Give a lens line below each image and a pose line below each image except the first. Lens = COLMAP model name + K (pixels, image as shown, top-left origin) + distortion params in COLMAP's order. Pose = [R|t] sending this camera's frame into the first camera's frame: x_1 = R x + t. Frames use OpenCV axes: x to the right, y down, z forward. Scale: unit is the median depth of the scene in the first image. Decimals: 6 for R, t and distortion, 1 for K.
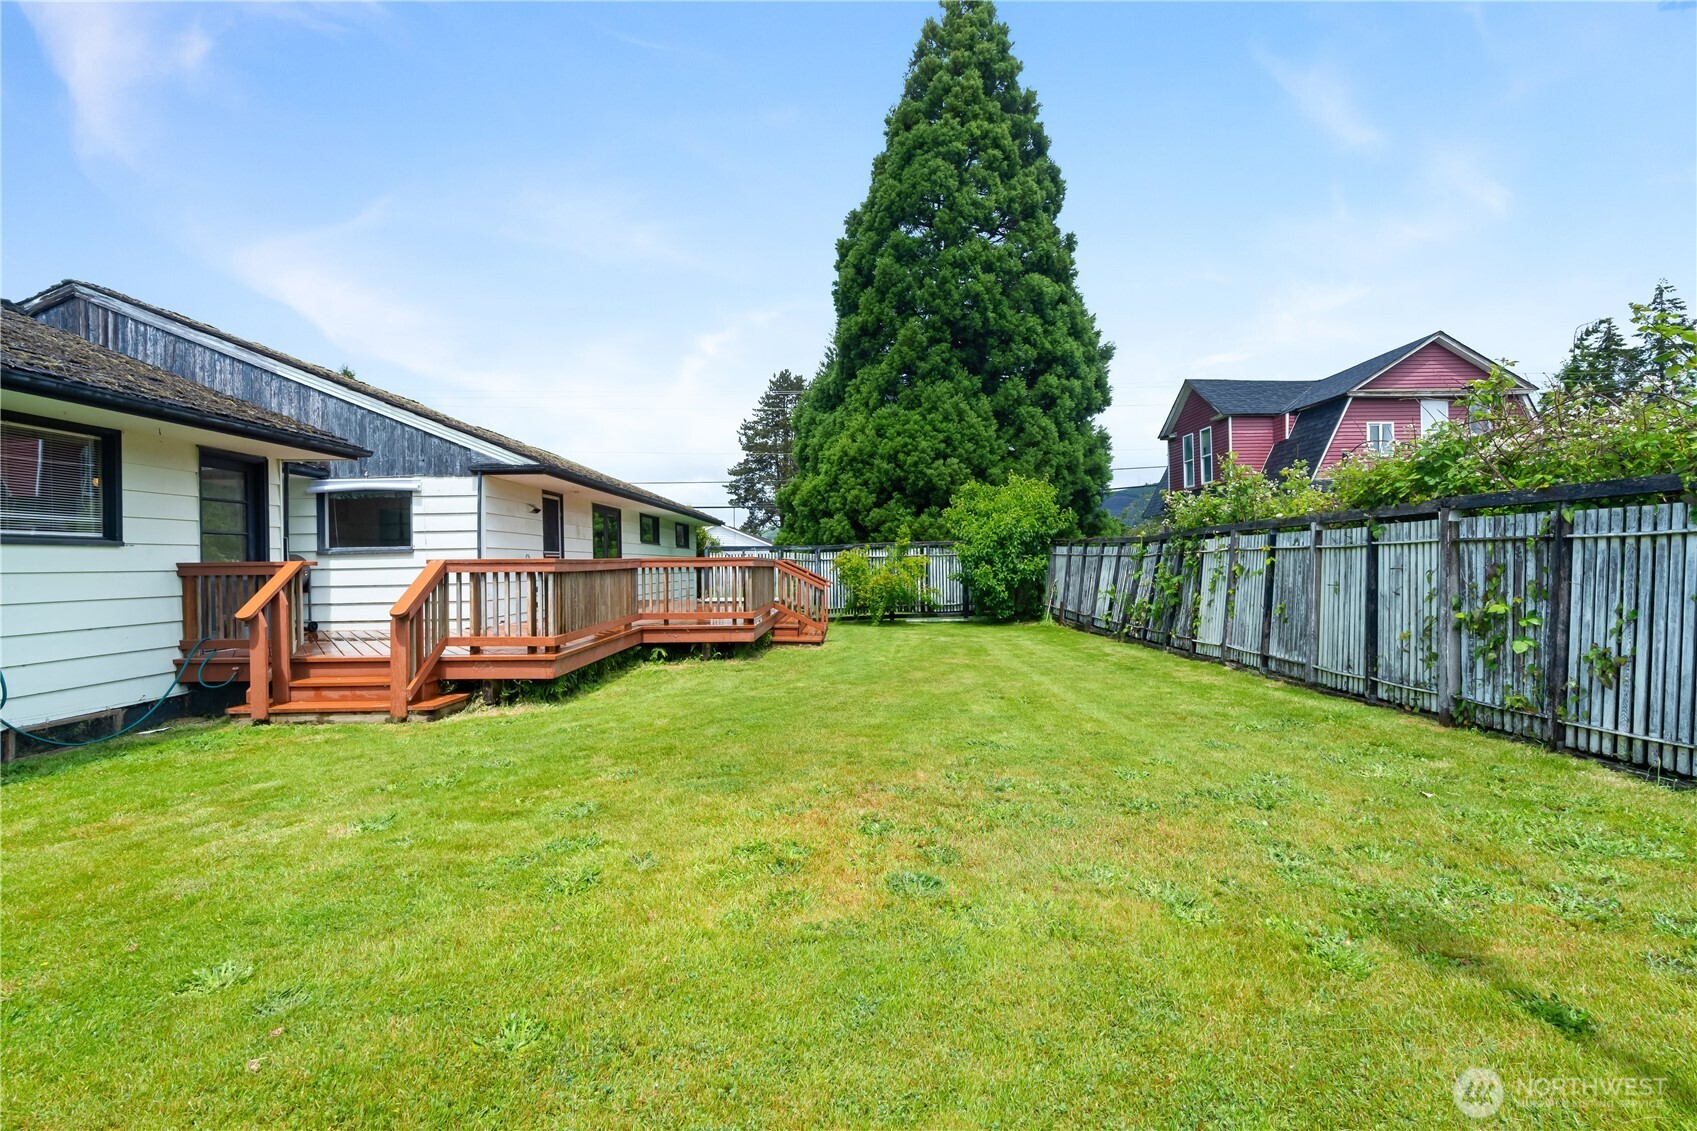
lens RADIAL K [[765.5, 0, 848.5], [0, 765.5, 565.5], [0, 0, 1]] dist [-0.001390, 0.001061]
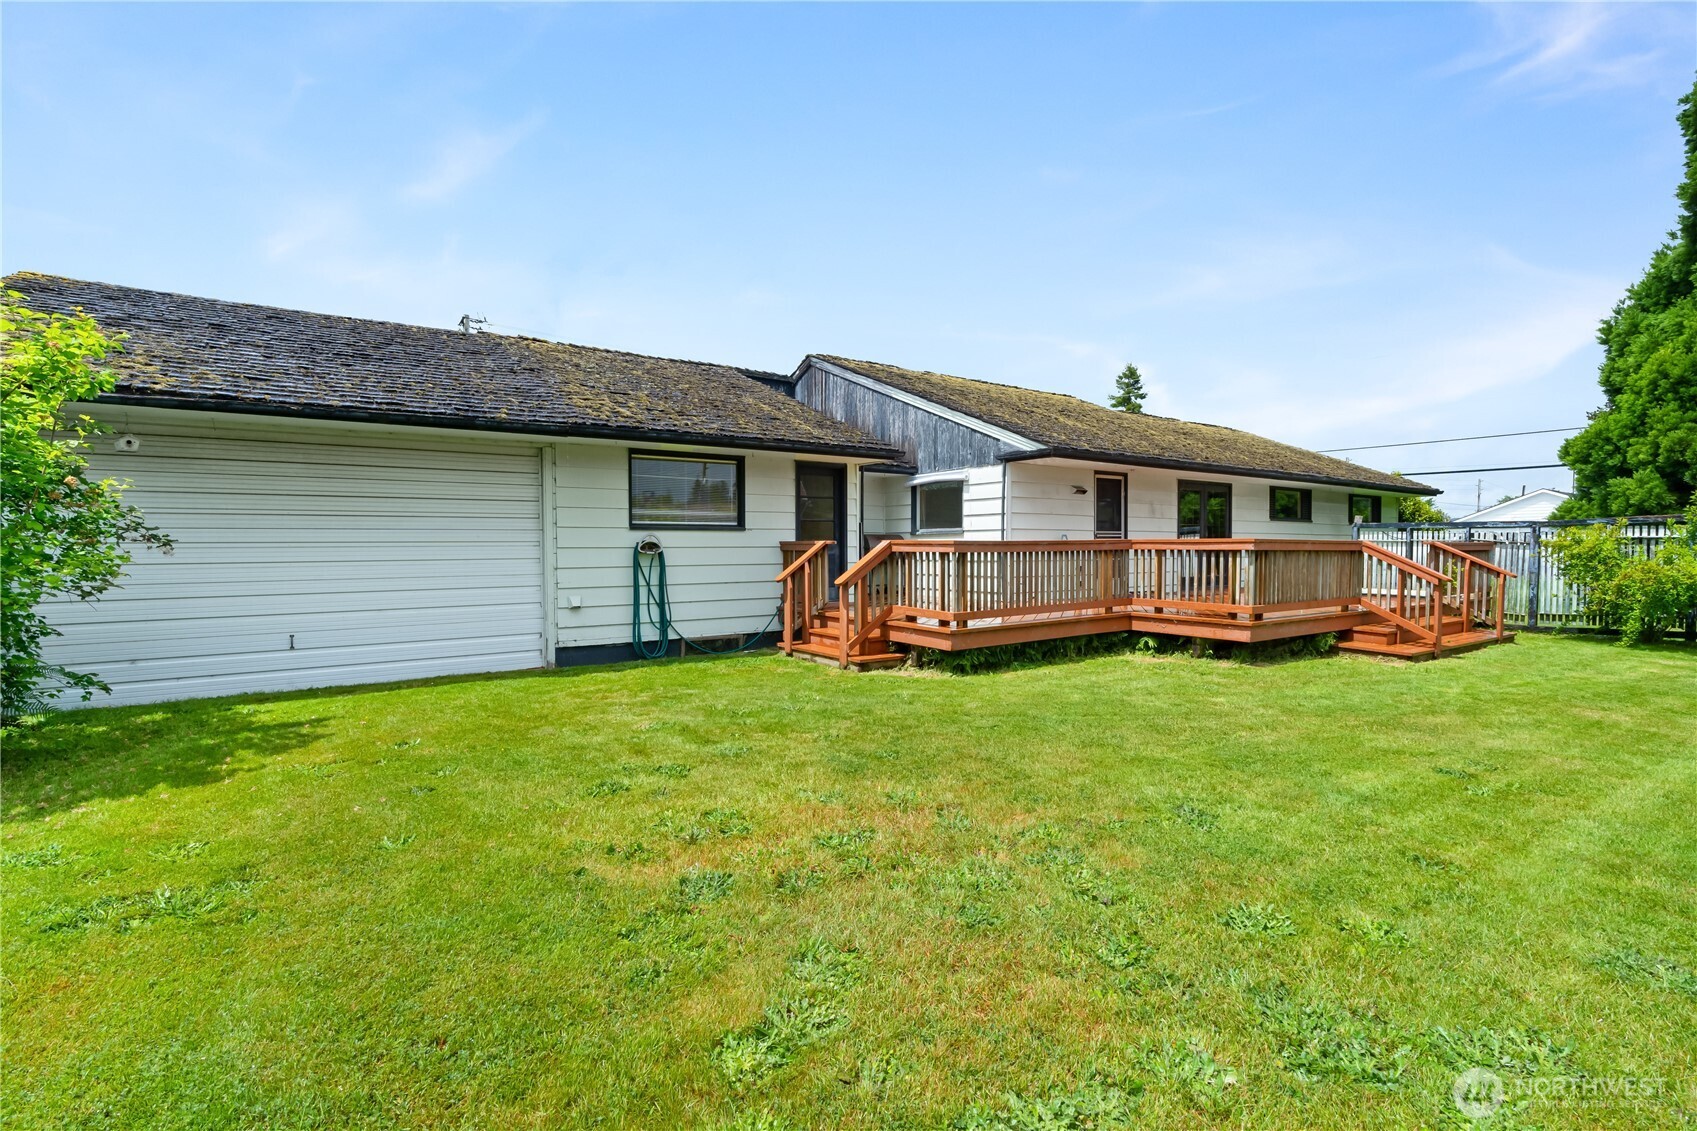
lens RADIAL K [[765.5, 0, 848.5], [0, 765.5, 565.5], [0, 0, 1]] dist [-0.001390, 0.001061]
pose [[0.576543, 0.034593, -0.816334, 0.290693], [-0.009963, 0.999327, 0.035311, -0.007308], [0.817006, -0.012226, 0.576499, 0.179558]]
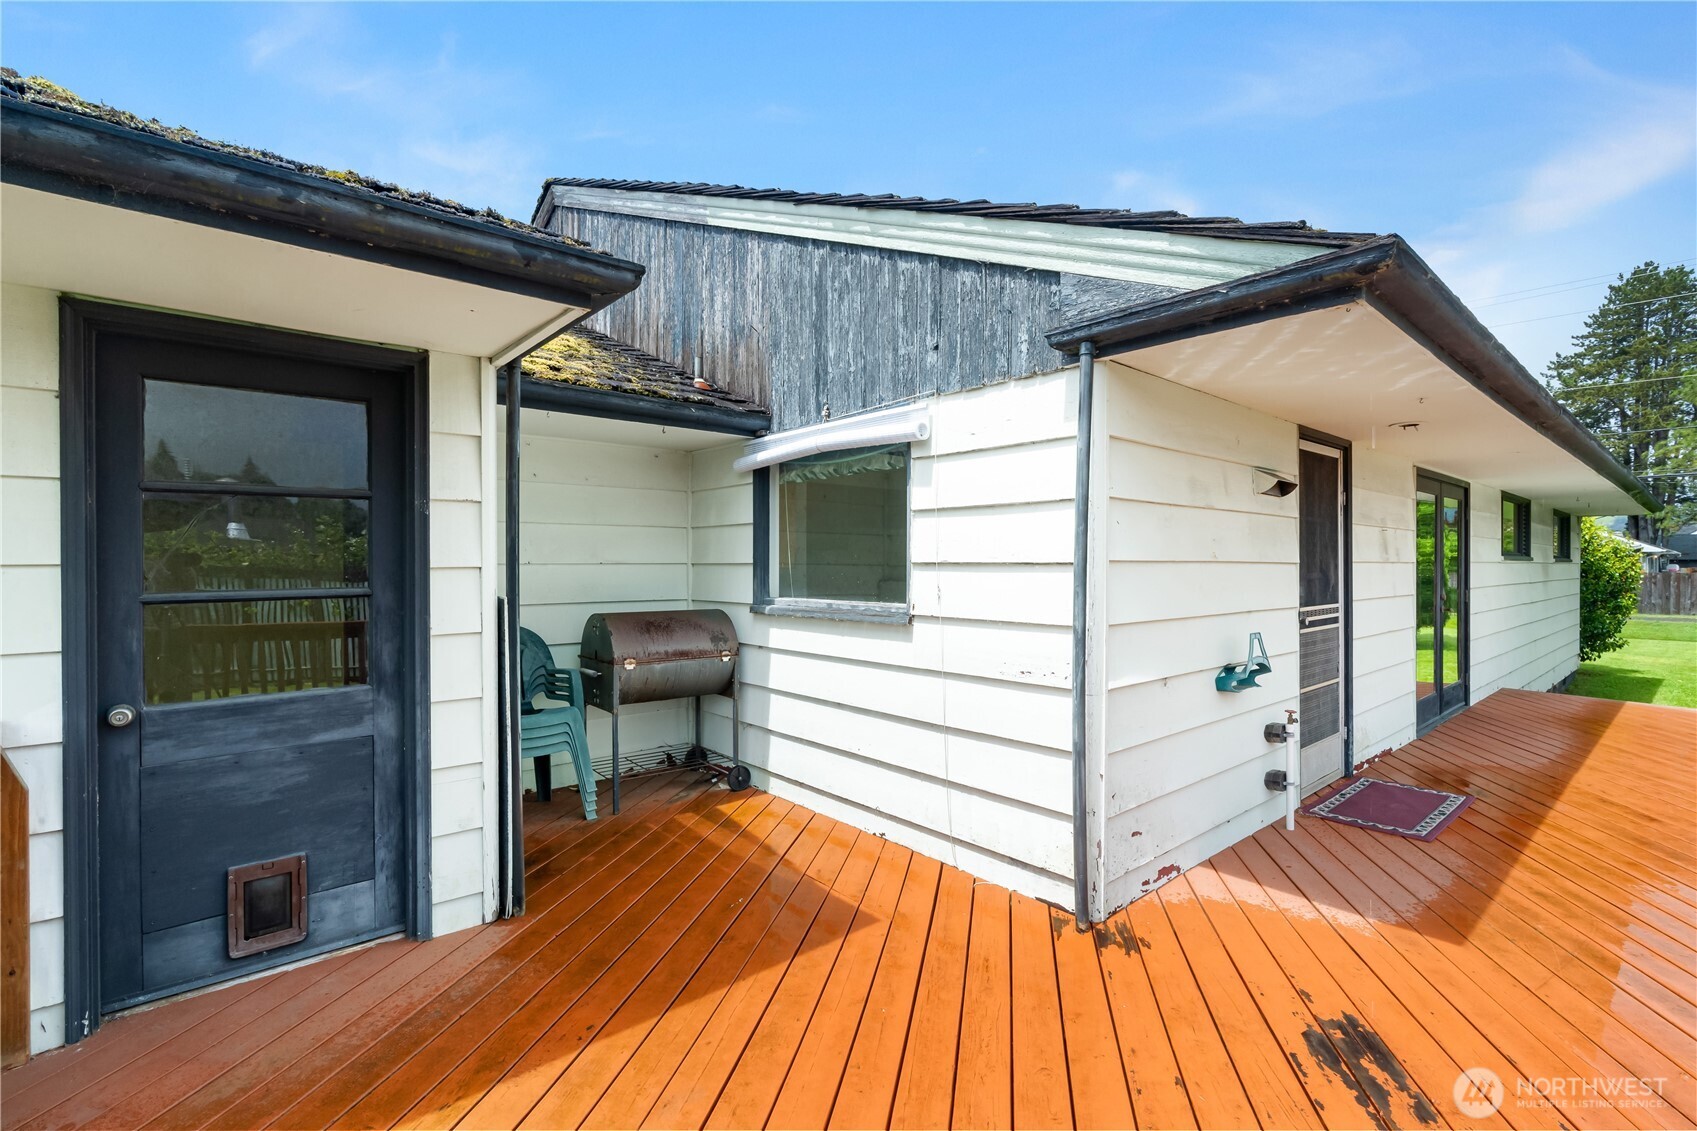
lens RADIAL K [[765.5, 0, 848.5], [0, 765.5, 565.5], [0, 0, 1]] dist [-0.001390, 0.001061]
pose [[0.661410, 0.018890, -0.749787, -0.333151], [-0.013604, 0.999820, 0.013189, -0.047536], [0.749901, 0.001477, 0.661548, 0.756210]]
